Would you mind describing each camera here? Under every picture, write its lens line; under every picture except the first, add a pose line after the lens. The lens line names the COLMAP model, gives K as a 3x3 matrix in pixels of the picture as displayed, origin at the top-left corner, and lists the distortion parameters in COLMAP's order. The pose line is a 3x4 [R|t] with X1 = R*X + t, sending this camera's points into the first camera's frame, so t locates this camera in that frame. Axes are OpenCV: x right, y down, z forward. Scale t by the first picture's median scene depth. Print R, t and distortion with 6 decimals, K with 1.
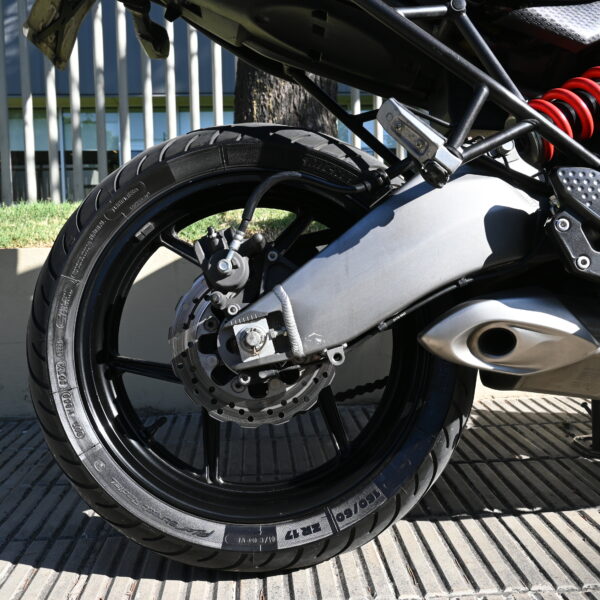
lens RADIAL K [[589.9, 0, 301.1], [0, 589.9, 299.1], [0, 0, 1]] dist [-0.006376, 0.000000]
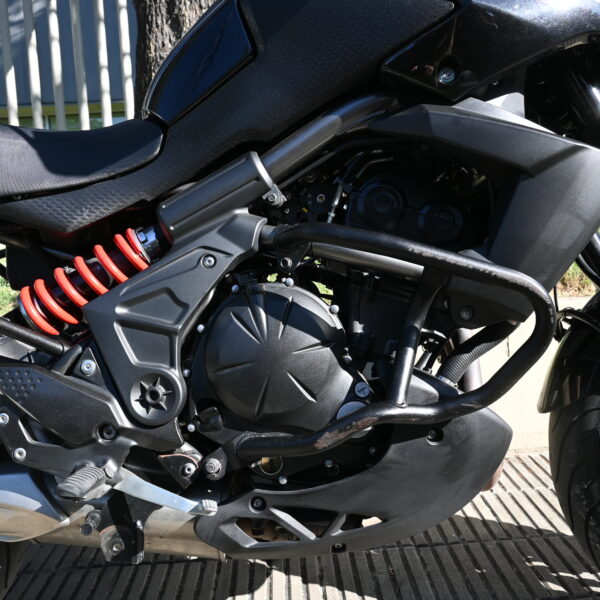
lens RADIAL K [[589.9, 0, 302.1], [0, 589.9, 300.2], [0, 0, 1]] dist [-0.006376, 0.000000]
pose [[0.998945, -0.027826, -0.036529, 0.145239], [0.028714, 0.999299, 0.024014, -0.049596], [0.035836, -0.025037, 0.999044, -0.010058]]
